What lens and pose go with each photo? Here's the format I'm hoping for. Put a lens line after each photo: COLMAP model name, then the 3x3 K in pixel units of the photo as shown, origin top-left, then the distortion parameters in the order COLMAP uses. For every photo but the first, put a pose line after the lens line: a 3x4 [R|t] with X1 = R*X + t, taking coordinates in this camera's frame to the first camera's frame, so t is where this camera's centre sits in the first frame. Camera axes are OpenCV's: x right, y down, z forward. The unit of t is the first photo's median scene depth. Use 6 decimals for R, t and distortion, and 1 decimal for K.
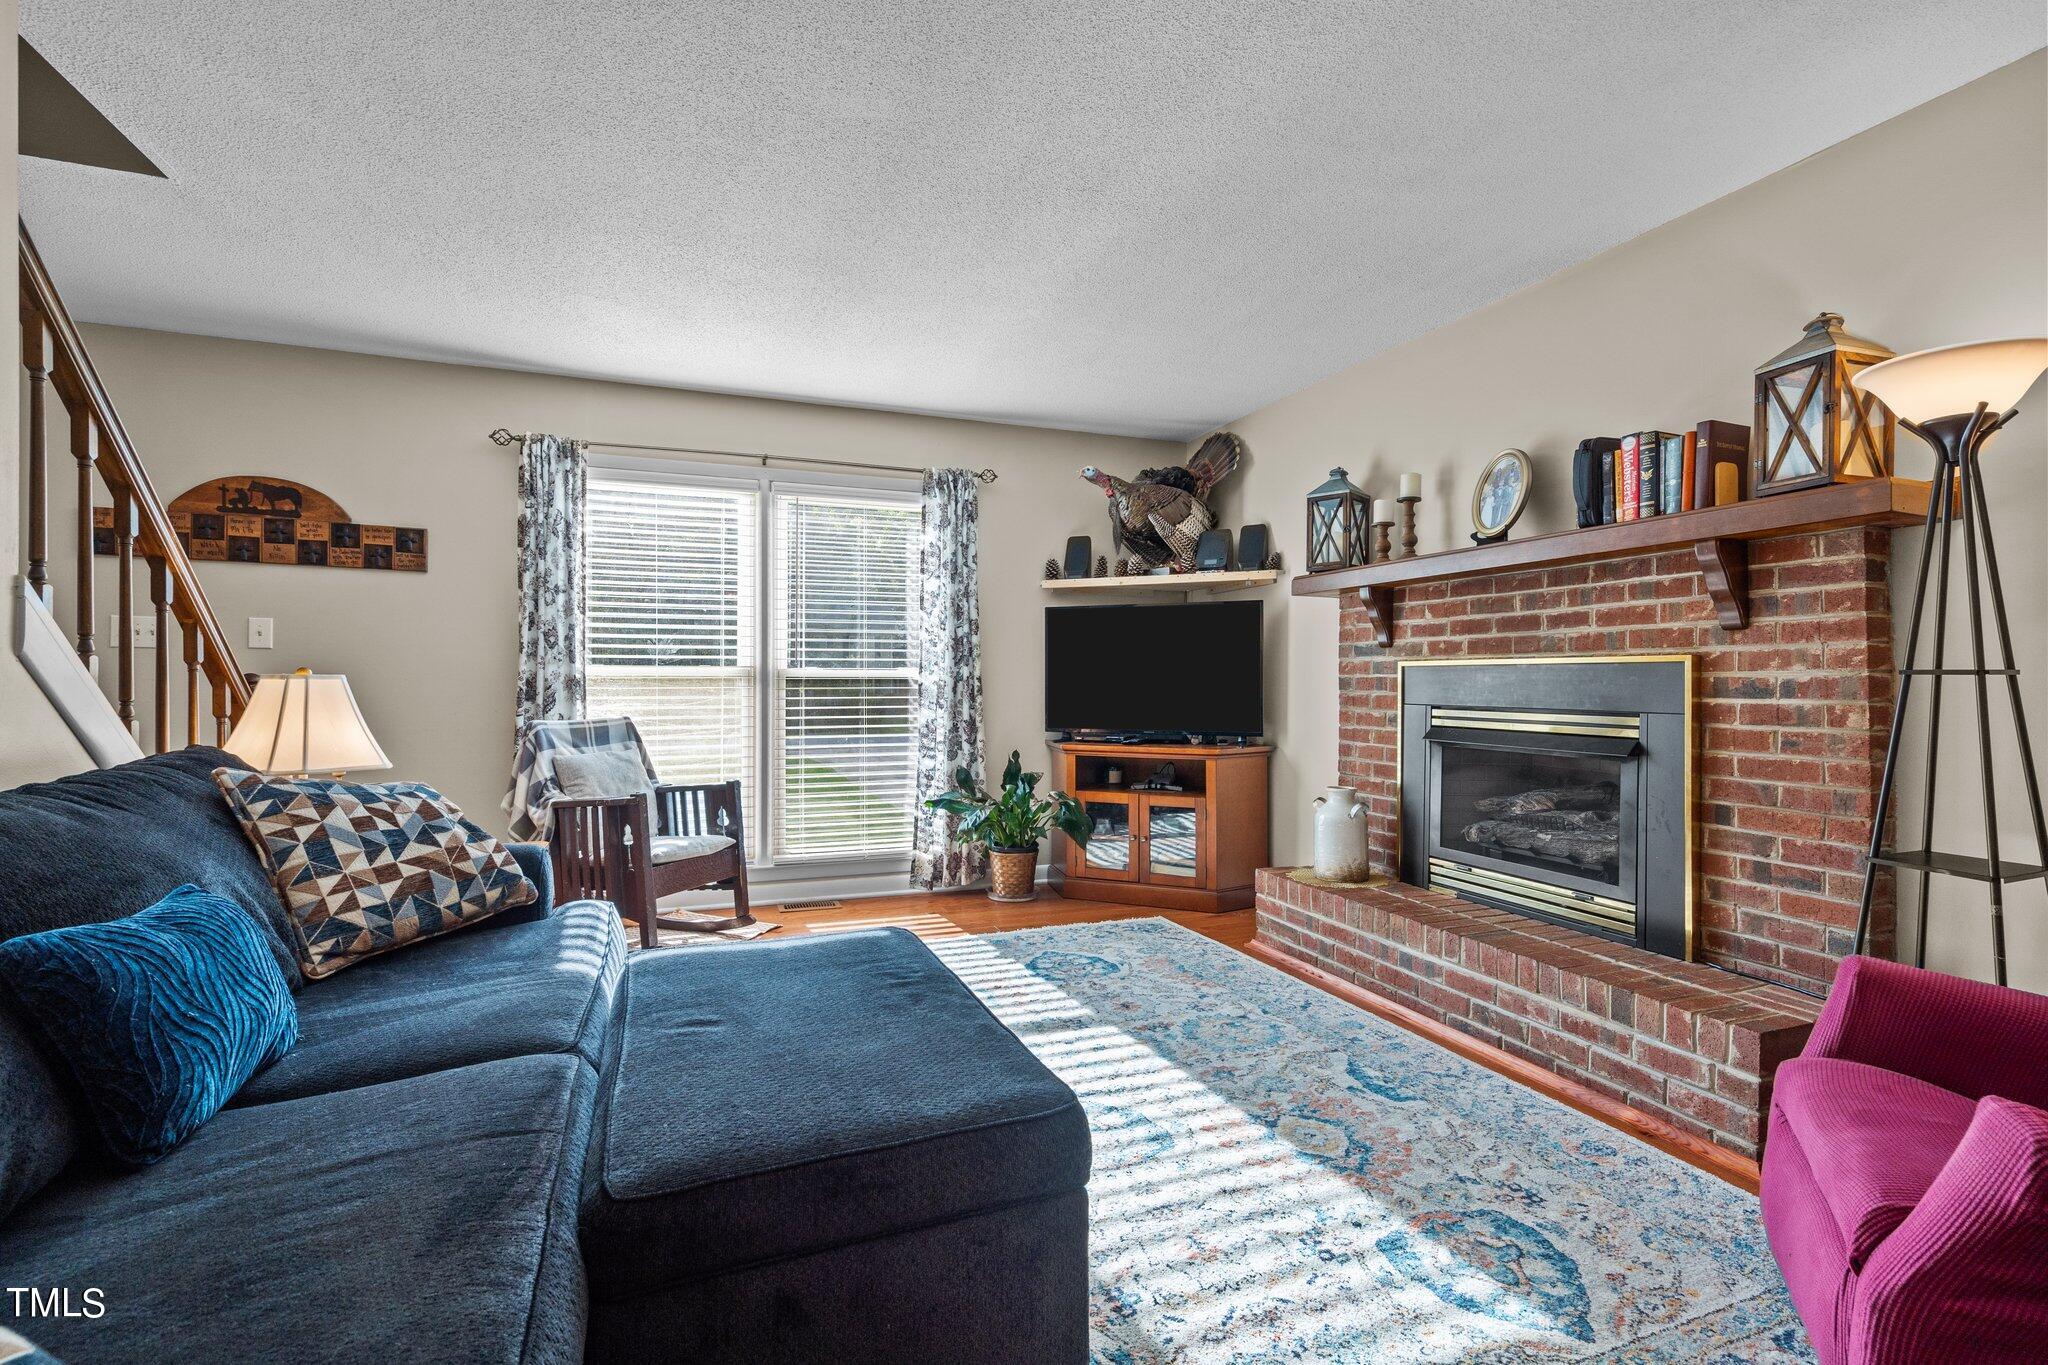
lens RADIAL K [[934.5, 0, 1039.9], [0, 934.5, 678.9], [0, 0, 1]] dist [-0.003827, 0.002031]
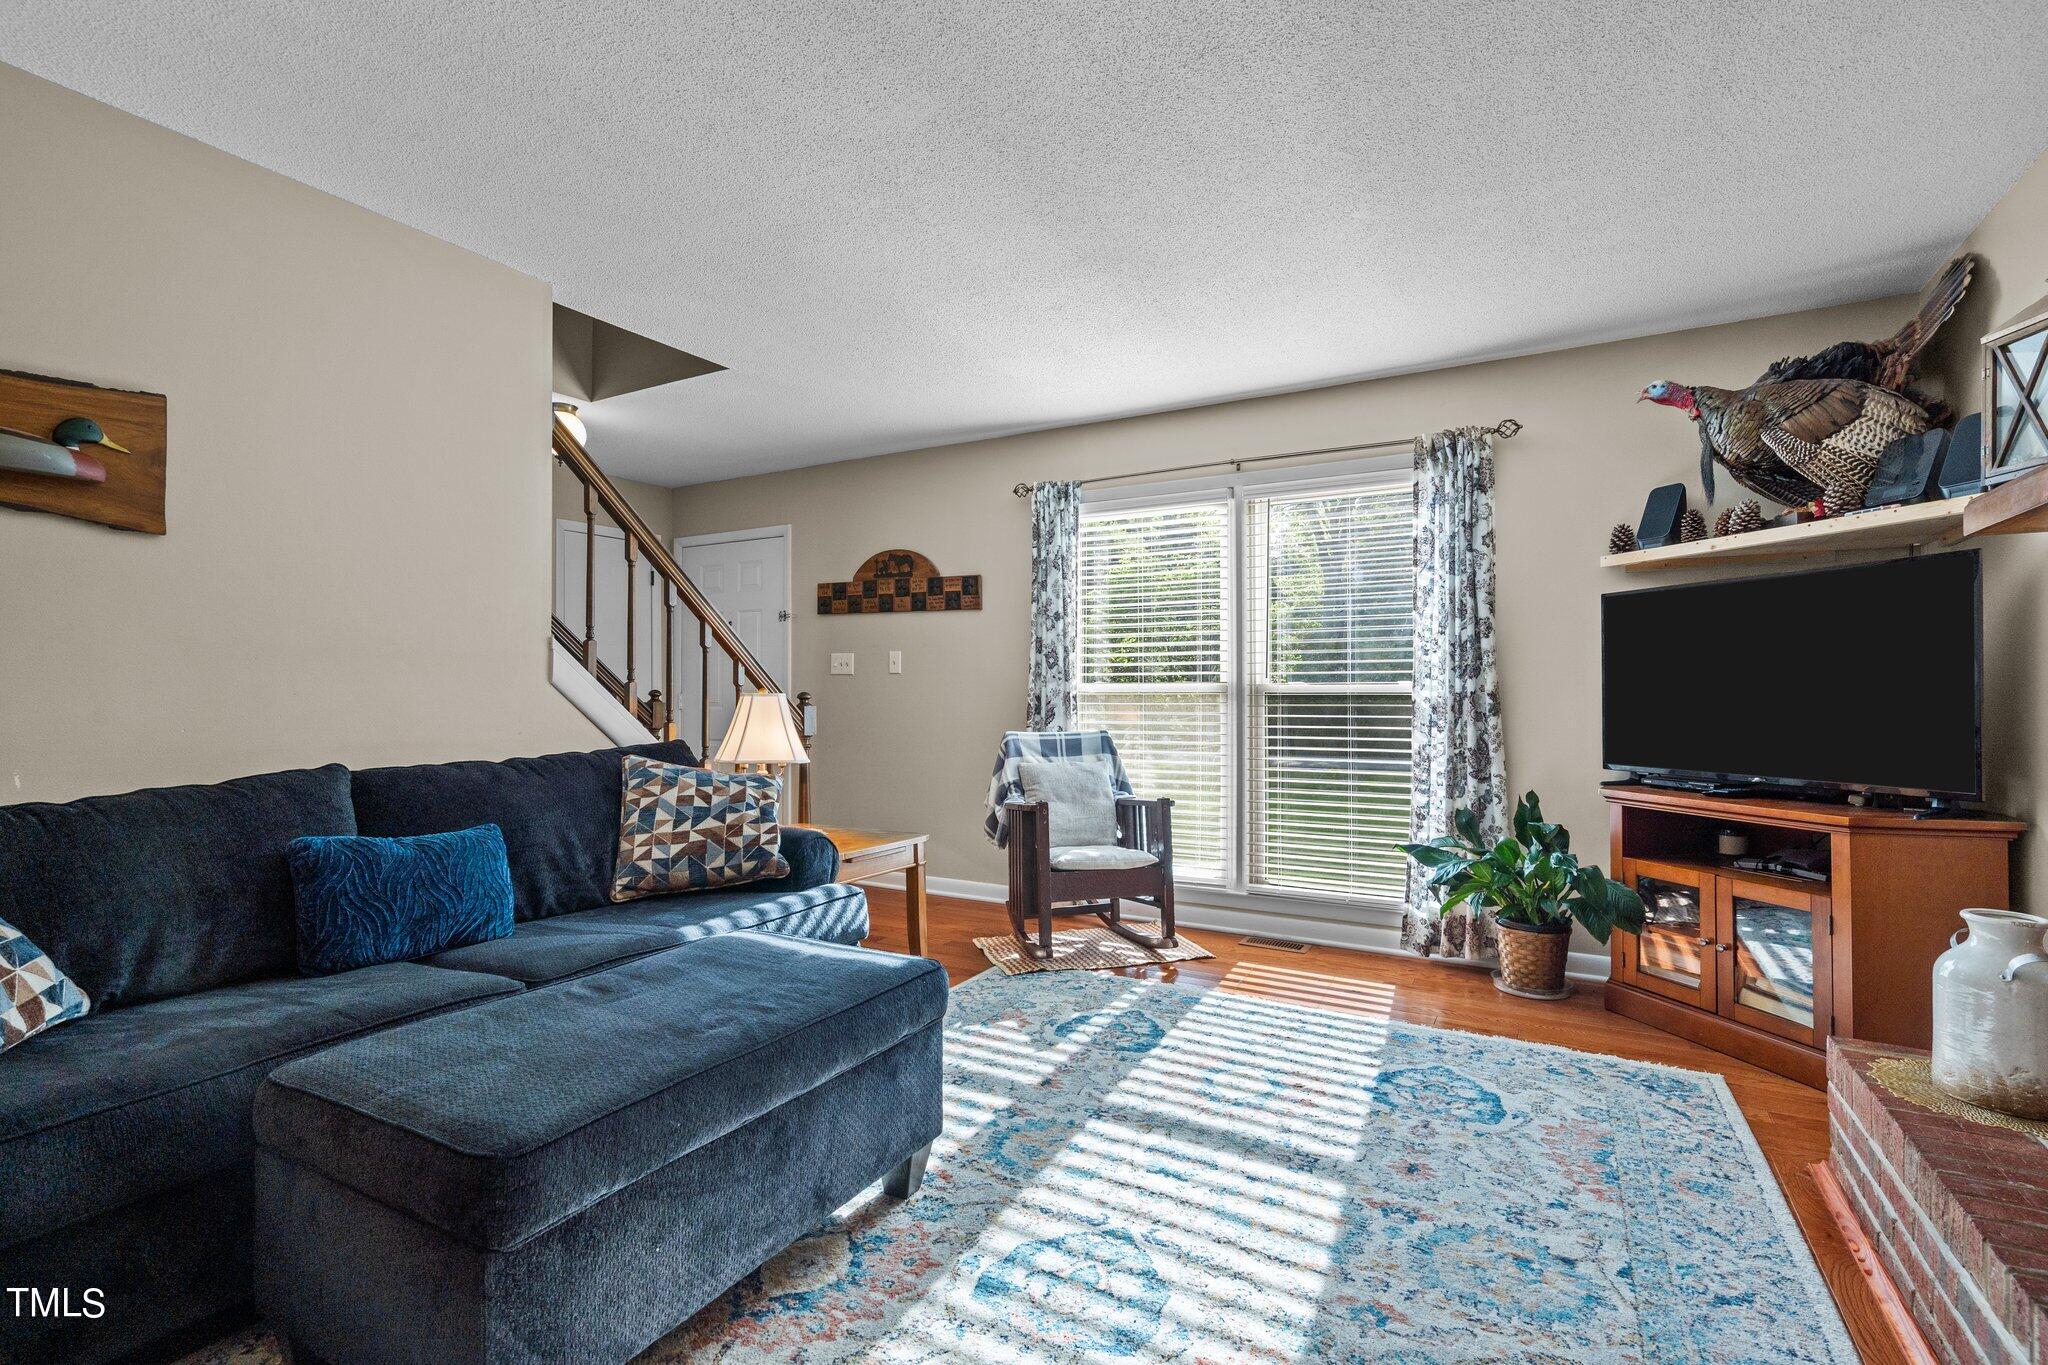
lens RADIAL K [[934.5, 0, 1030.7], [0, 934.5, 685.0], [0, 0, 1]] dist [-0.003827, 0.002031]
pose [[0.631775, -0.009490, -0.775094, 0.371544], [0.001395, 0.999937, -0.011107, -0.000052], [0.775151, 0.005936, 0.631748, 0.283251]]
